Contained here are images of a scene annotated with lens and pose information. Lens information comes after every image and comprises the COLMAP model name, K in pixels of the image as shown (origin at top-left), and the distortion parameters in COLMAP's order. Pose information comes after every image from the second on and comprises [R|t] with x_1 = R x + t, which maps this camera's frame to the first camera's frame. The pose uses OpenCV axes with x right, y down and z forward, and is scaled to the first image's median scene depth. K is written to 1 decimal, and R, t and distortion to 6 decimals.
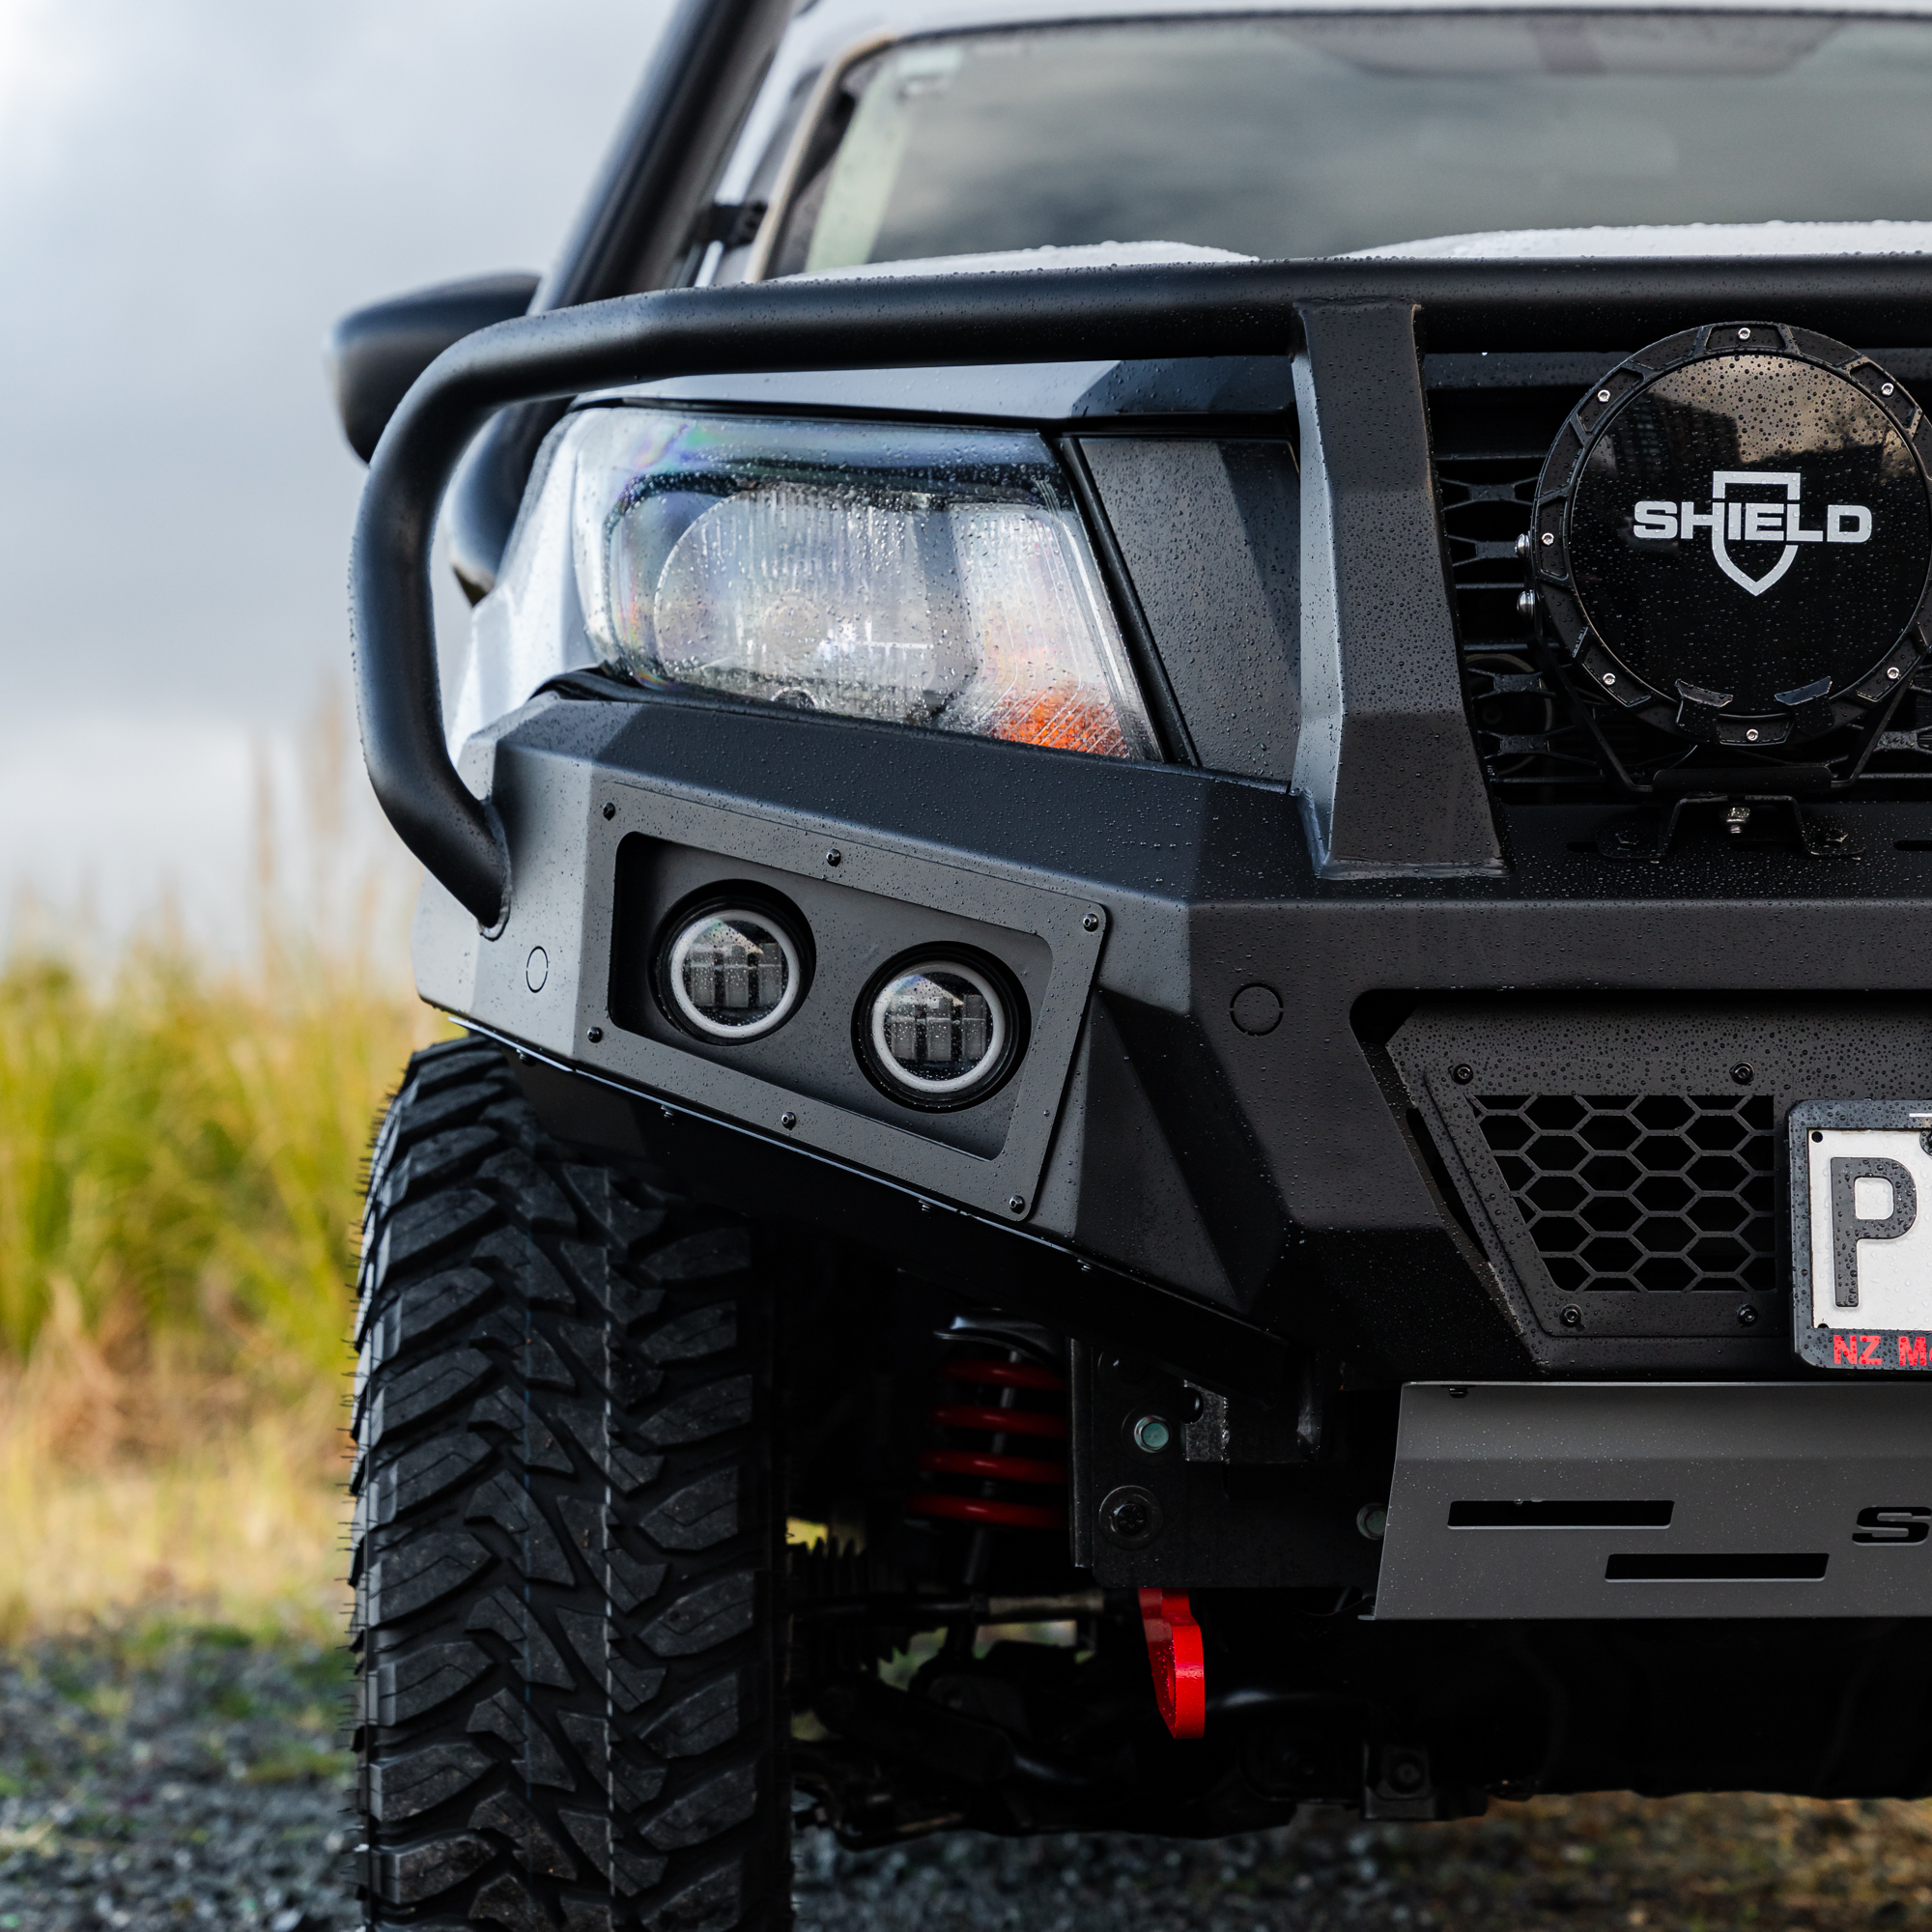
lens RADIAL K [[6147.1, 0, 960.1], [0, 6147.1, 964.9], [0, 0, 1]] dist [0.156957, 0.000000]
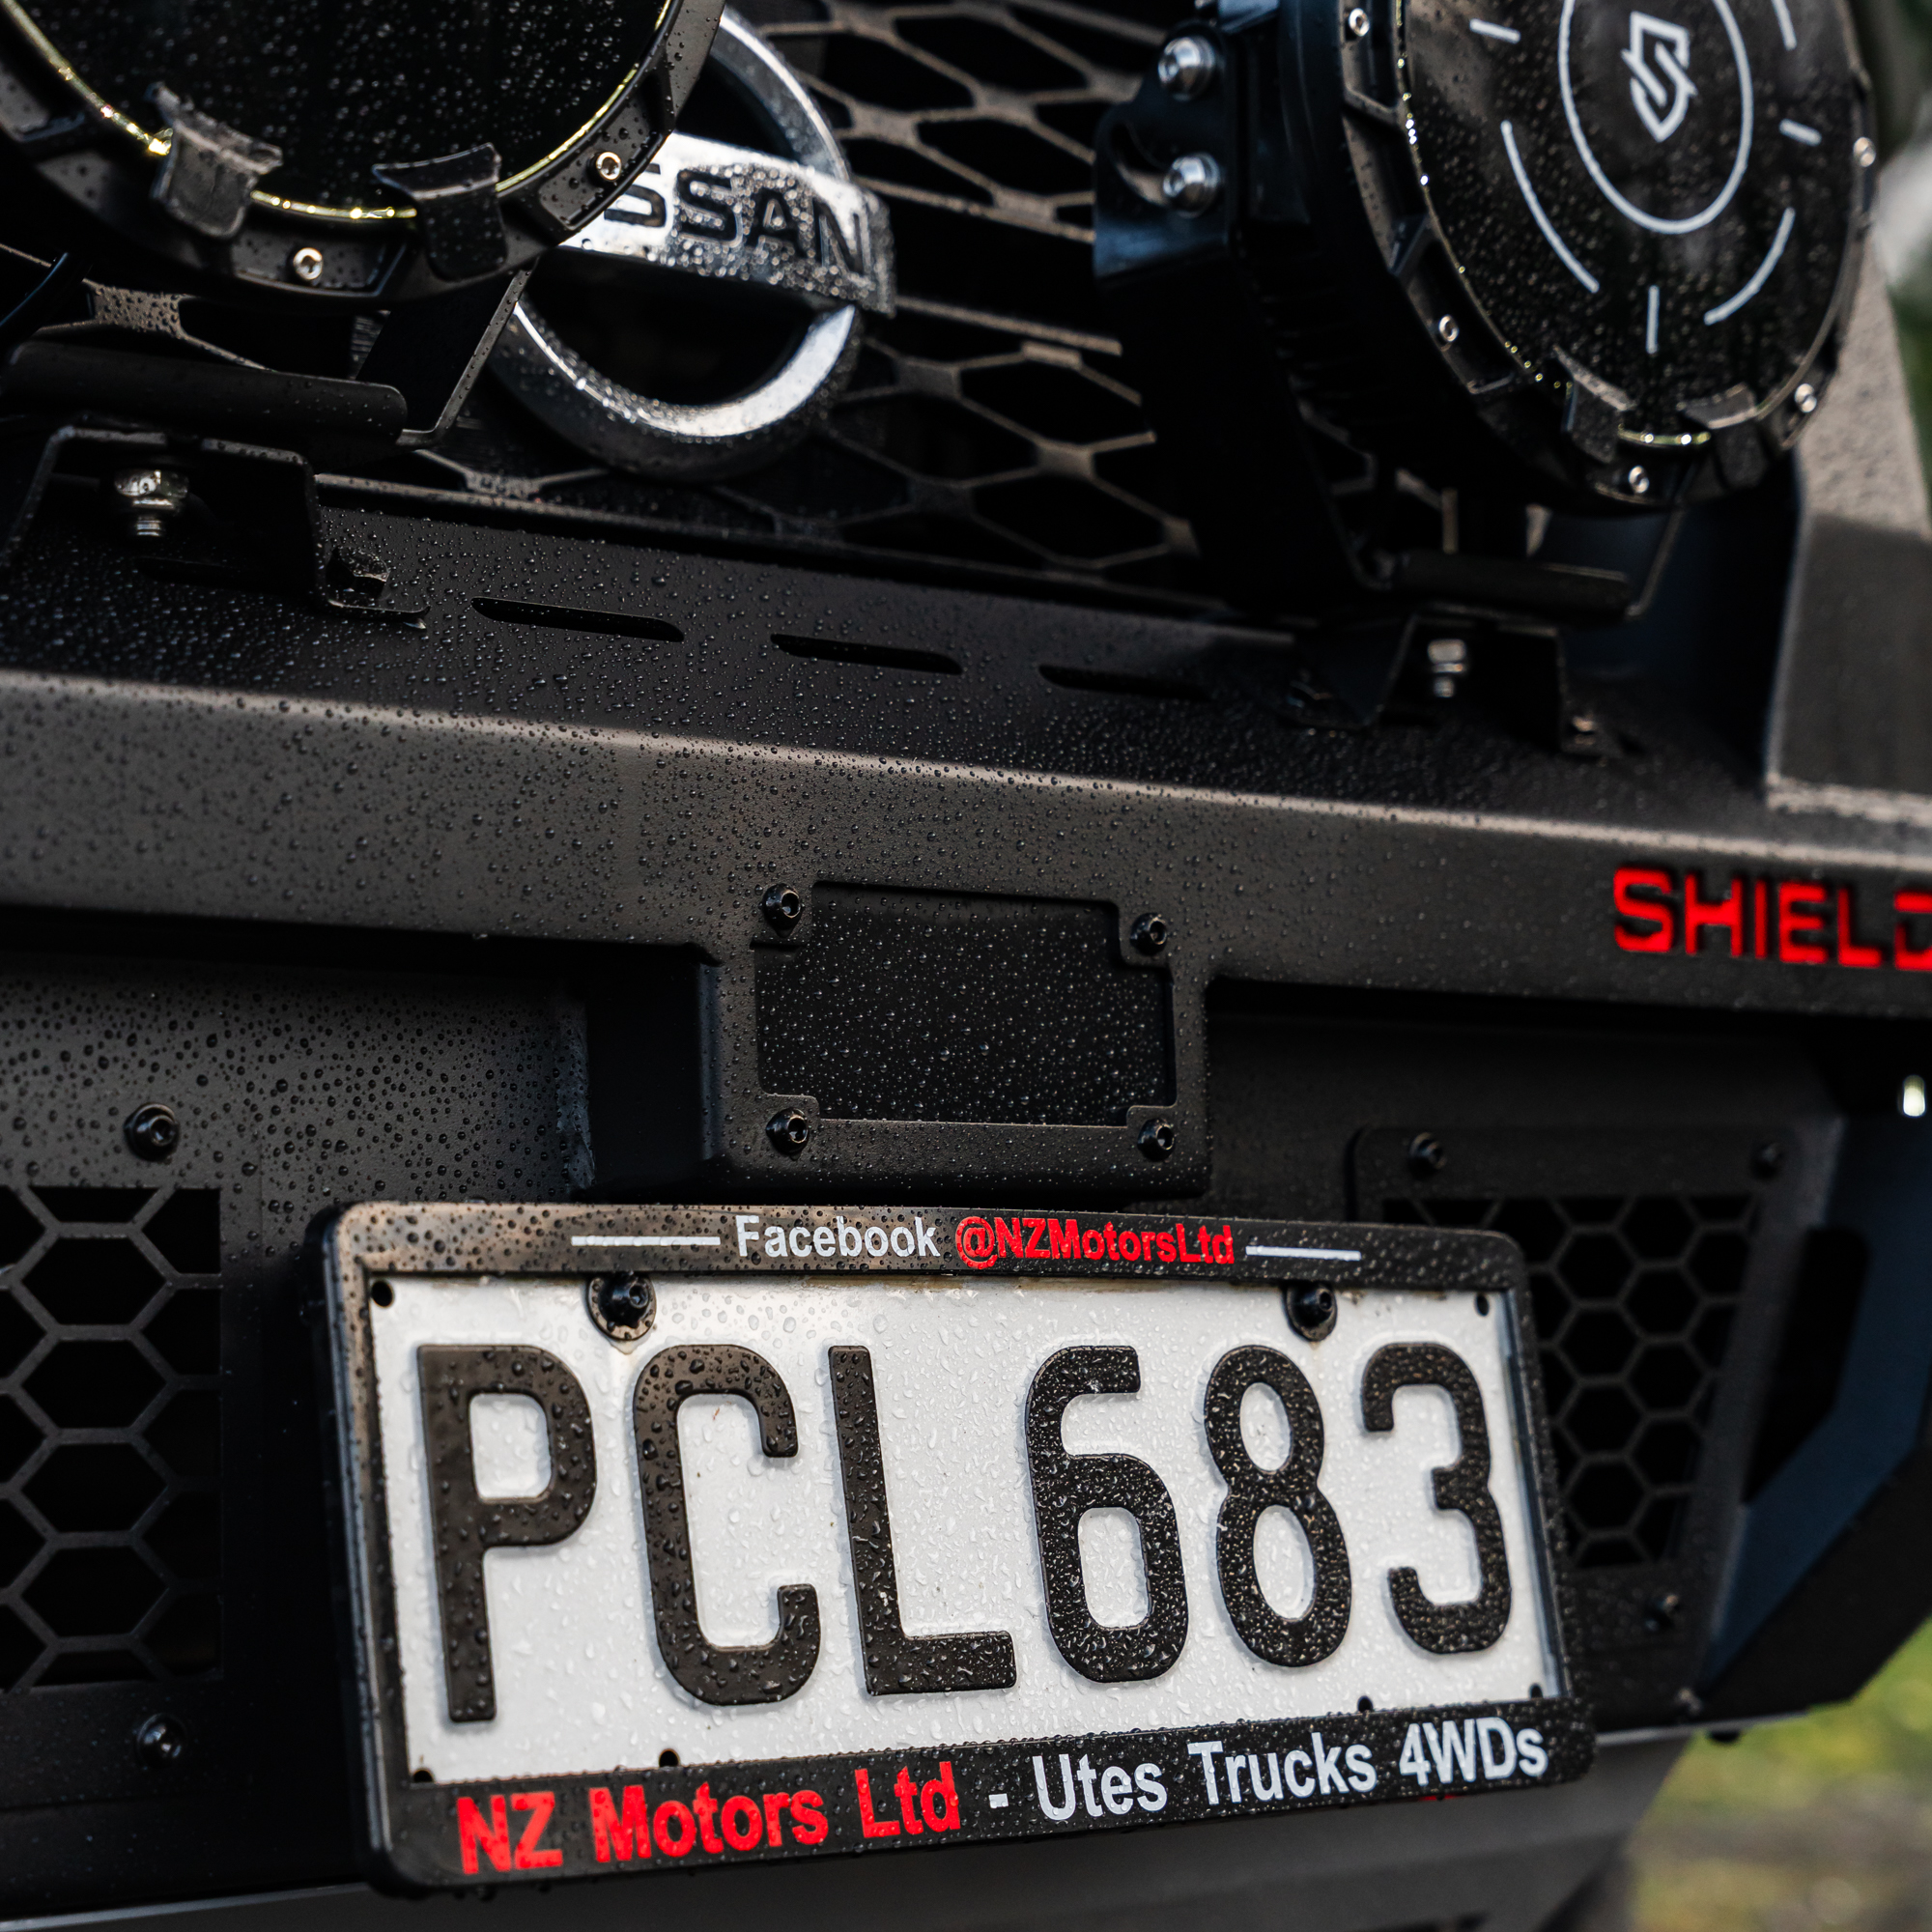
lens RADIAL K [[4280.3, 0, 907.5], [0, 4280.3, 983.6], [0, 0, 1]] dist [-0.001628, 0.000000]
pose [[0.784067, 0.042339, 0.619230, -0.007041], [-0.026431, 0.999043, -0.034841, 0.015584], [-0.620113, 0.010951, 0.784436, 0.718199]]
